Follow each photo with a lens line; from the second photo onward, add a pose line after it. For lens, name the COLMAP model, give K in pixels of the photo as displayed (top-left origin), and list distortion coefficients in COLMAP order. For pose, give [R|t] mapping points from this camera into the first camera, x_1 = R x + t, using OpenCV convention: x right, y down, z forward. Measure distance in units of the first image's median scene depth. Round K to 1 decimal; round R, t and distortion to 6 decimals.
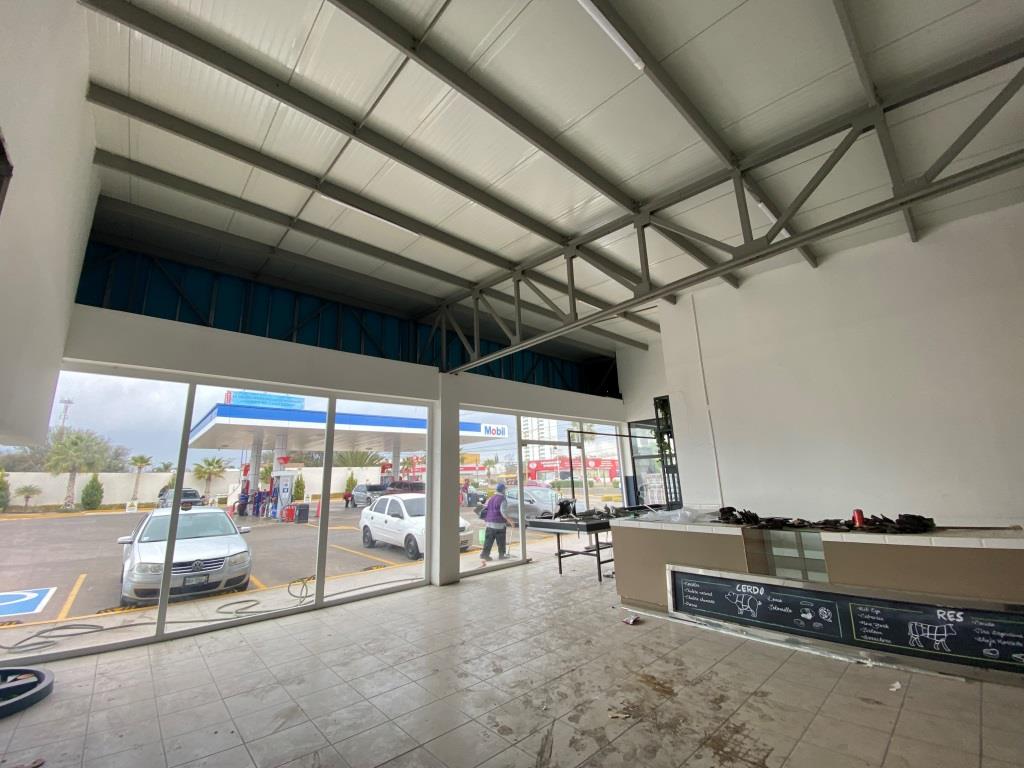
lens RADIAL K [[412.3, 0, 510.2], [0, 412.3, 382.5], [0, 0, 1]] dist [0.036788, -0.029543]
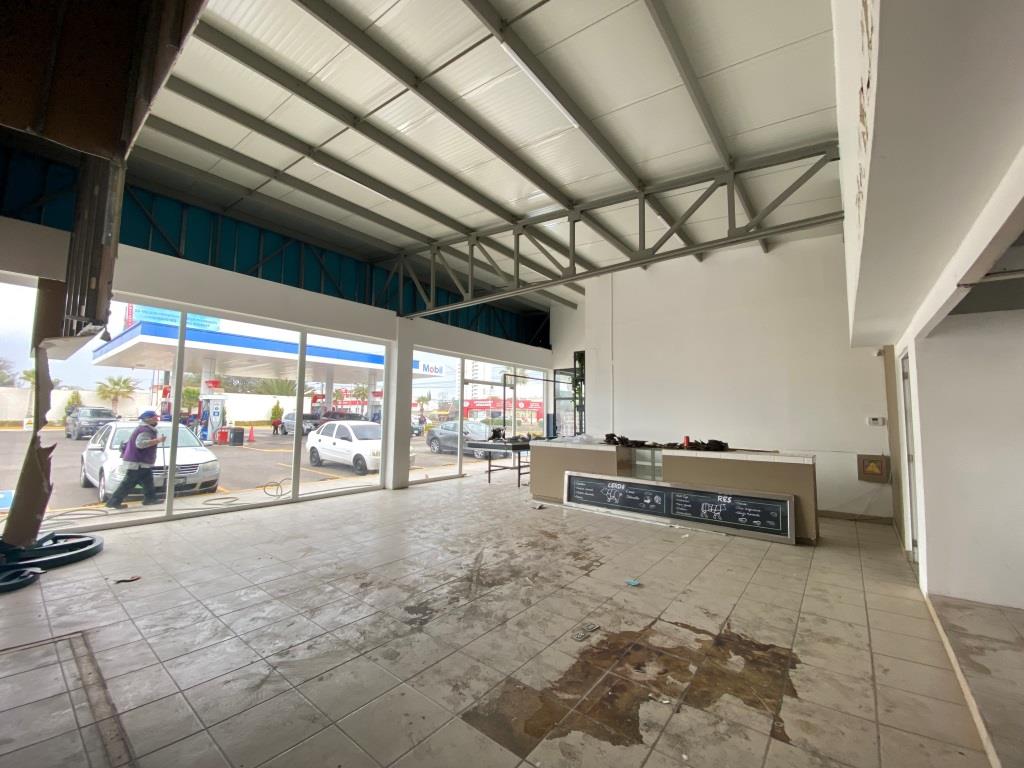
lens RADIAL K [[412.3, 0, 510.2], [0, 412.3, 382.5], [0, 0, 1]] dist [0.036788, -0.029543]
pose [[0.985290, 0.059332, 0.160261, -0.054464], [-0.081647, 0.987275, 0.136460, -0.038366], [-0.150125, -0.147537, 0.977597, -0.302362]]
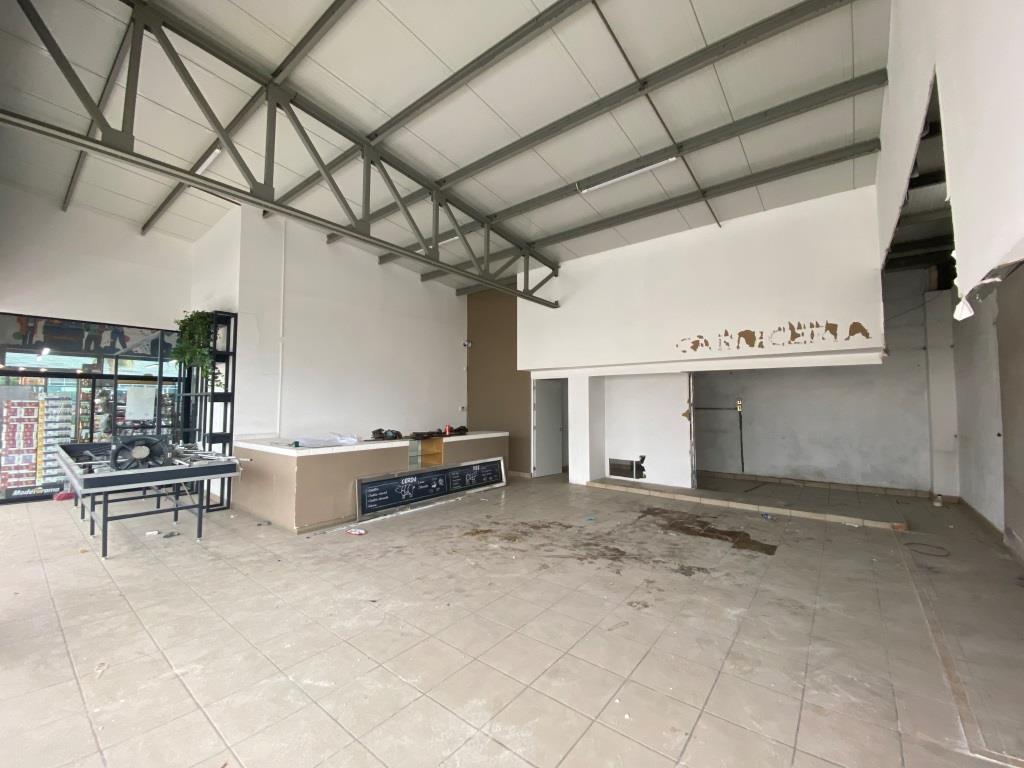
lens RADIAL K [[412.3, 0, 510.2], [0, 412.3, 382.5], [0, 0, 1]] dist [0.036788, -0.029543]
pose [[-0.165904, 0.082796, 0.982660, -0.851047], [-0.223656, 0.967344, -0.119266, 0.225606], [-0.960445, -0.239565, -0.141968, 0.839277]]
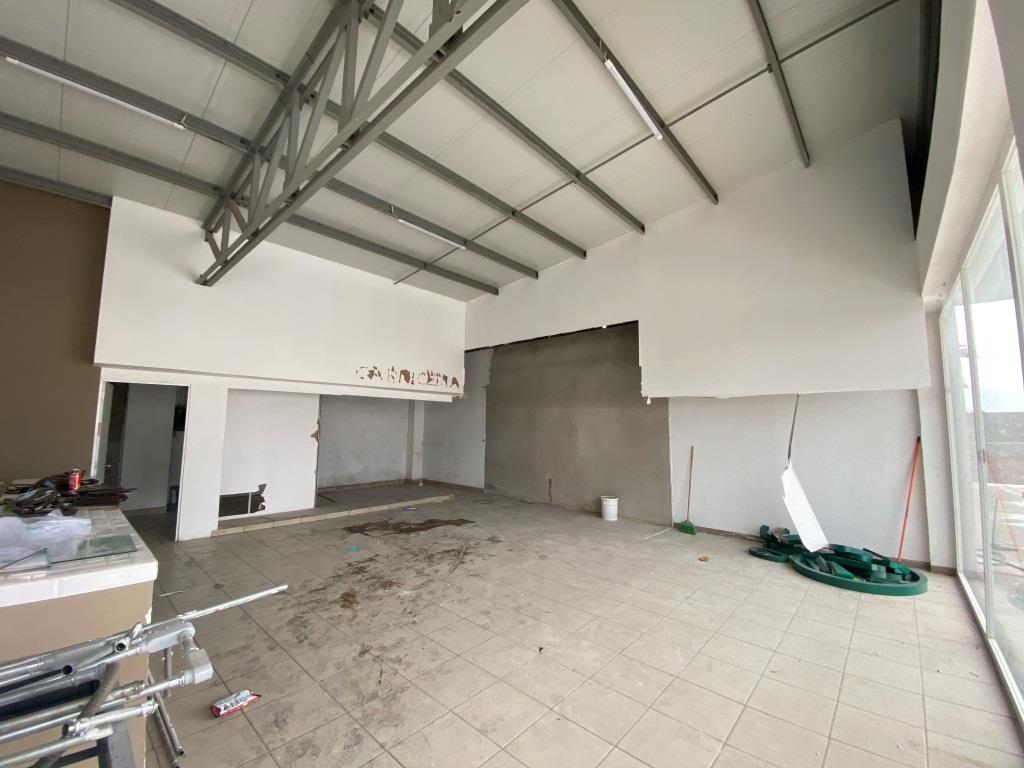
lens RADIAL K [[412.3, 0, 510.2], [0, 412.3, 382.5], [0, 0, 1]] dist [0.036788, -0.029543]
pose [[-0.994937, 0.011872, -0.099800, 0.002640], [0.043878, 0.944675, -0.325061, 0.368404], [0.090420, -0.327794, -0.940412, 1.592488]]
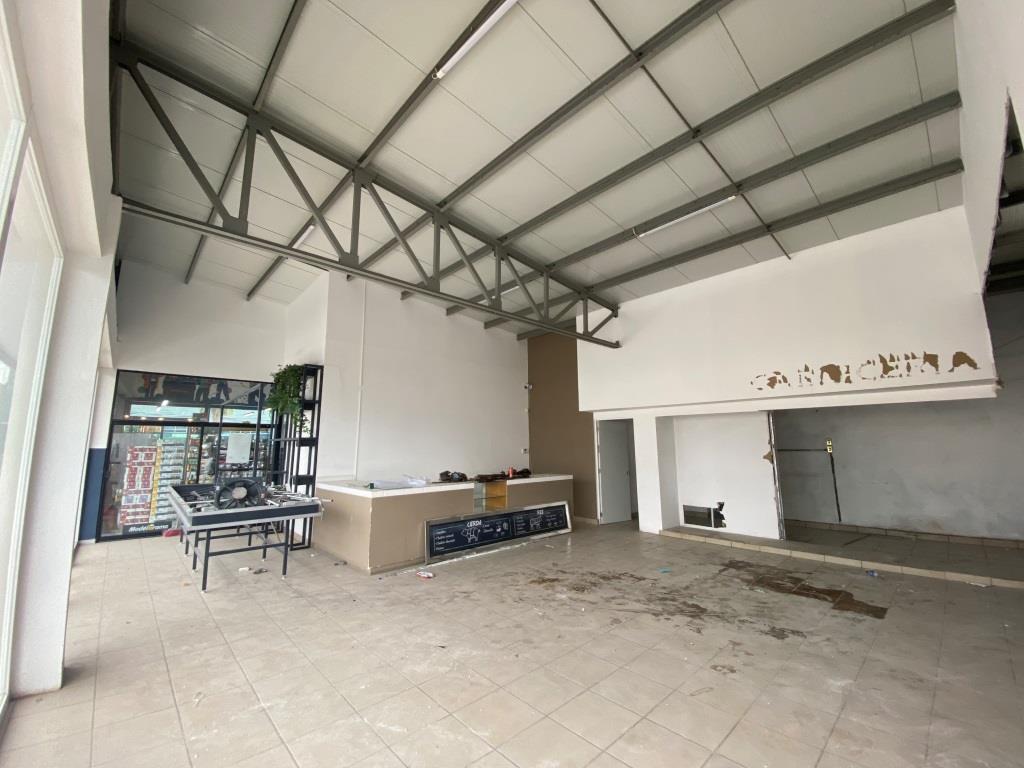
lens RADIAL K [[414.4, 0, 510.2], [0, 414.4, 382.6], [0, 0, 1]] dist [0.023692, -0.021680]
pose [[-0.018161, 0.182793, 0.982984, -0.868166], [-0.225204, 0.957134, -0.182147, 0.225677], [-0.974142, -0.224679, 0.023783, 0.844978]]
